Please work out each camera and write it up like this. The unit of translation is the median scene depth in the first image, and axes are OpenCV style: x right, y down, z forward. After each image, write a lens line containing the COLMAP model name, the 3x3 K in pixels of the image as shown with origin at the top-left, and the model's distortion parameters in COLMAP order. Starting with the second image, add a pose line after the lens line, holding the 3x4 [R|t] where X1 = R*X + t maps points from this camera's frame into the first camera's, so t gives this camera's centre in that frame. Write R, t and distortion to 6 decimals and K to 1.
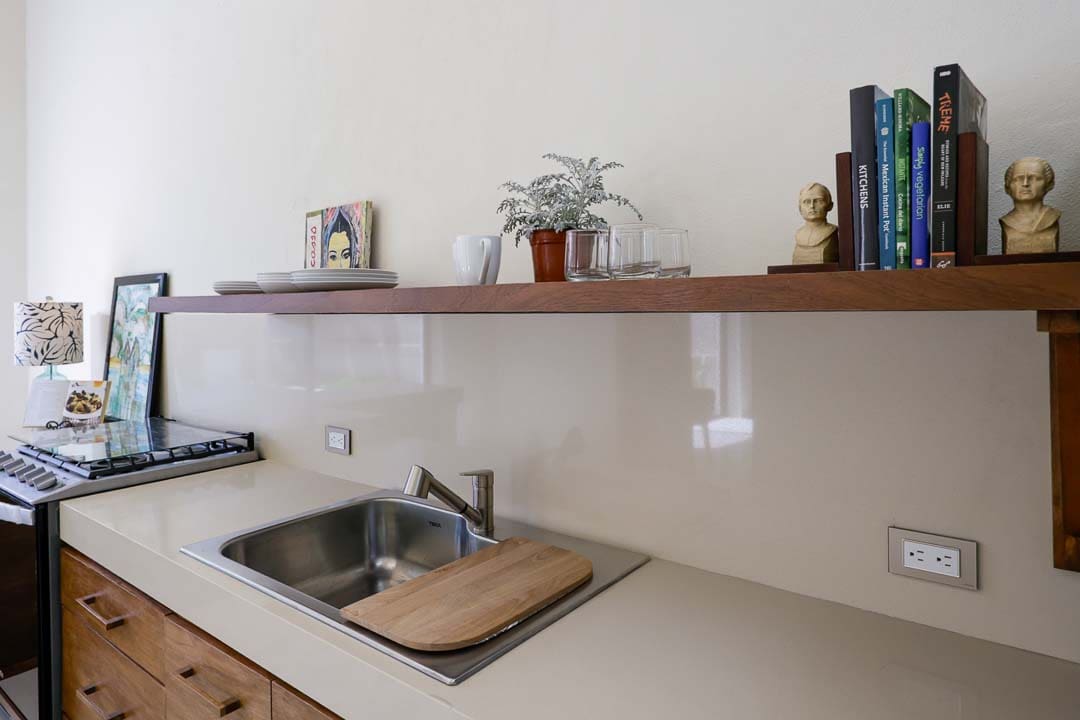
lens RADIAL K [[663.3, 0, 537.4], [0, 663.3, 314.2], [0, 0, 1]] dist [0.000862, 0.000264]
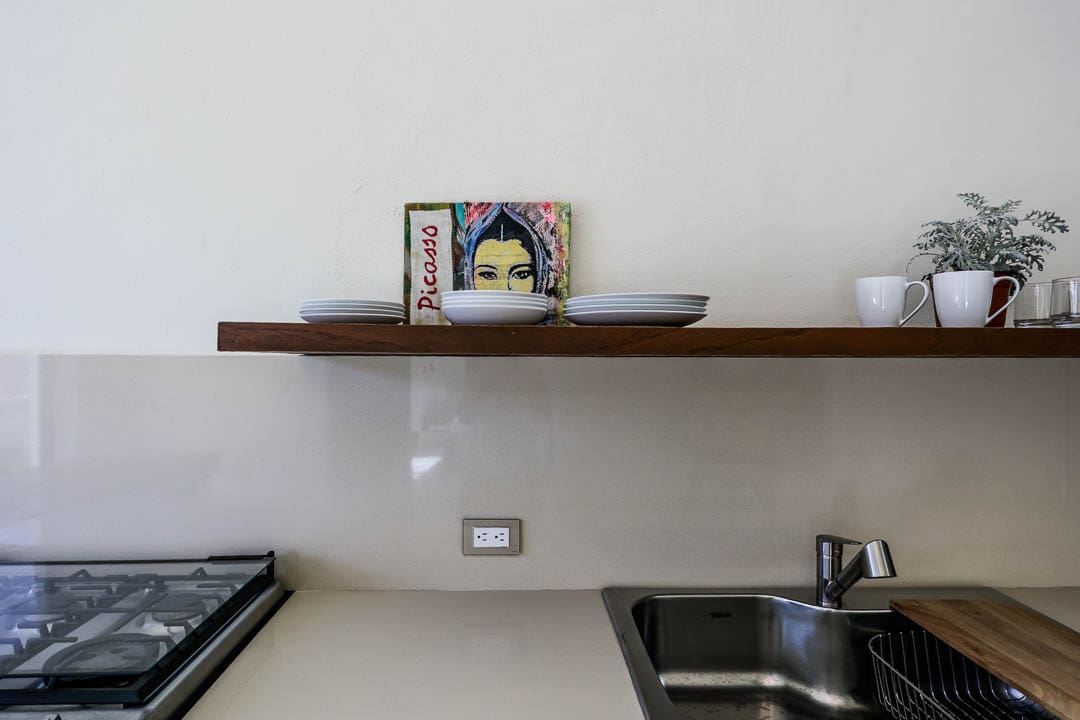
lens RADIAL K [[569.2, 0, 540.0], [0, 569.2, 360.0], [0, 0, 1]] dist [-0.016631, -0.000200]
pose [[0.771848, 0.002295, 0.635803, -0.657558], [-0.008202, 0.999946, 0.006348, -0.000558], [-0.635754, -0.010114, 0.771825, 0.514939]]
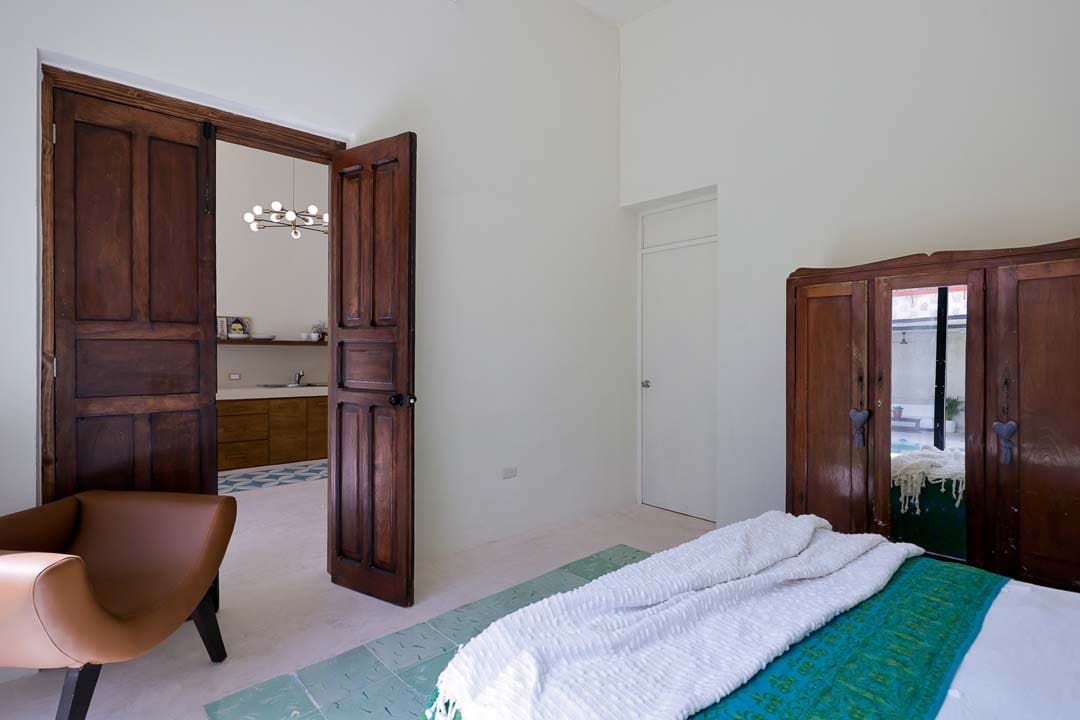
lens RADIAL K [[522.2, 0, 540.0], [0, 522.2, 360.0], [0, 0, 1]] dist [0.000617, 0.000048]
pose [[0.194305, 0.003372, 0.980935, -3.040084], [-0.003766, 0.999989, -0.002692, 0.095241], [-0.980934, -0.003171, 0.194315, -1.396778]]
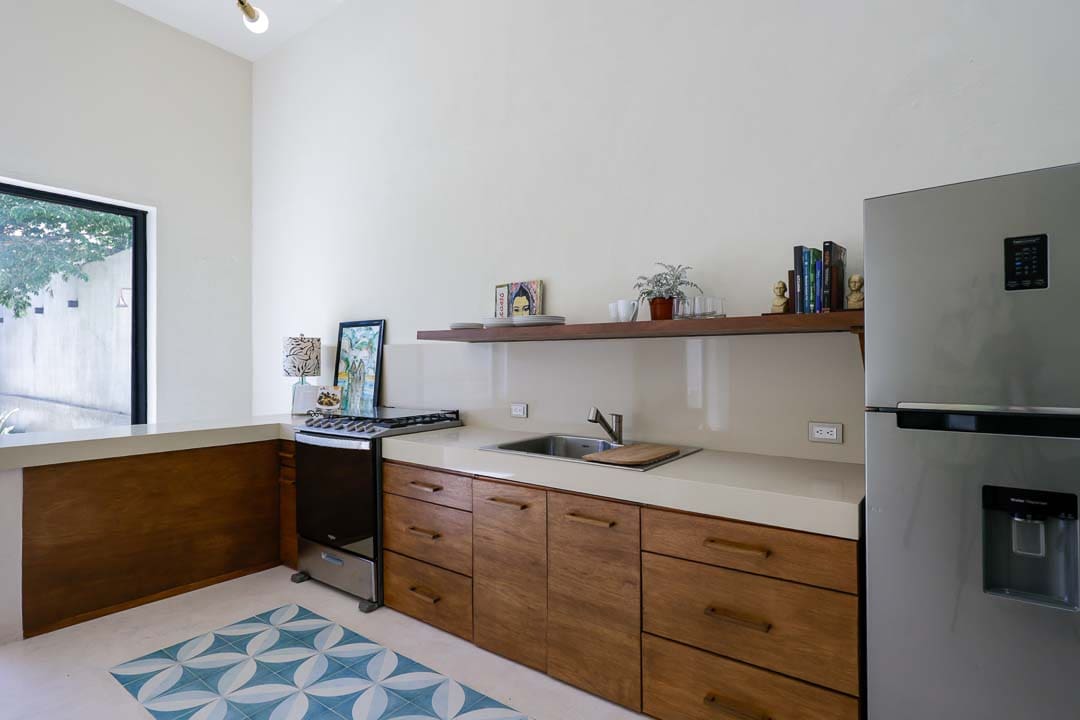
lens RADIAL K [[555.9, 0, 557.7], [0, 555.9, 361.3], [0, 0, 1]] dist [-0.001234, -0.000295]
pose [[0.999438, 0.006422, 0.032889, -0.249143], [-0.006301, 0.999973, -0.003807, 0.061535], [-0.032913, 0.003597, 0.999452, -0.546489]]
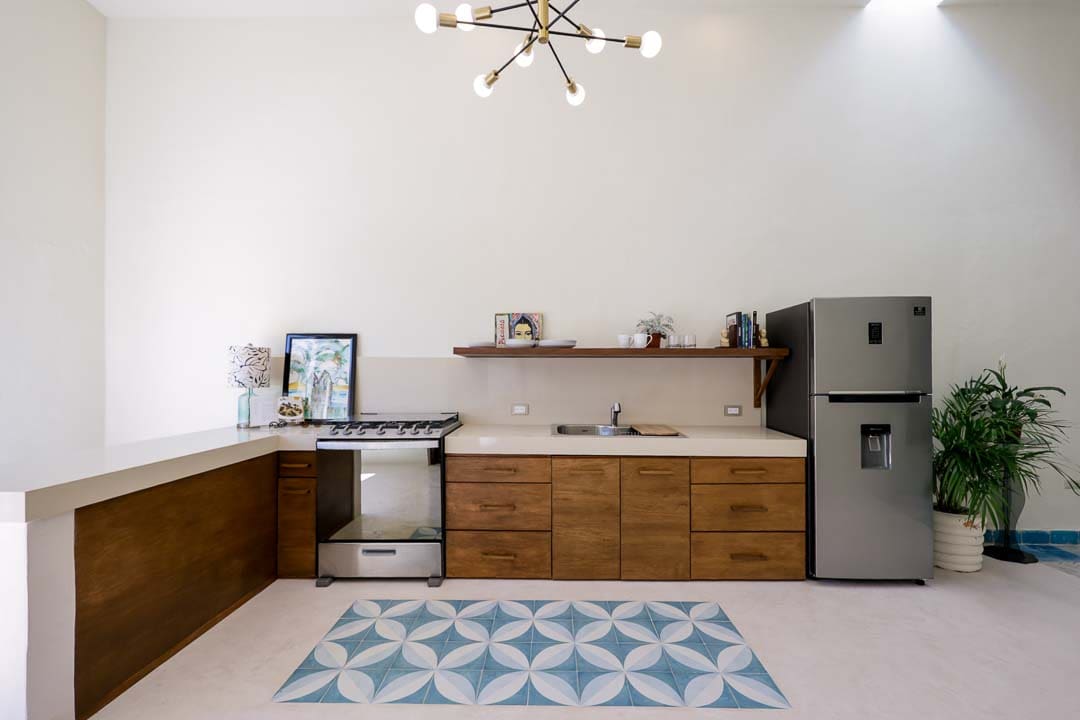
lens RADIAL K [[452.2, 0, 541.8], [0, 452.2, 373.1], [0, 0, 1]] dist [0.001150, 0.000011]
pose [[0.796274, 0.008807, 0.604872, -1.266618], [-0.004883, 0.999955, -0.008131, 0.071821], [-0.604916, 0.003521, 0.796281, -0.376184]]
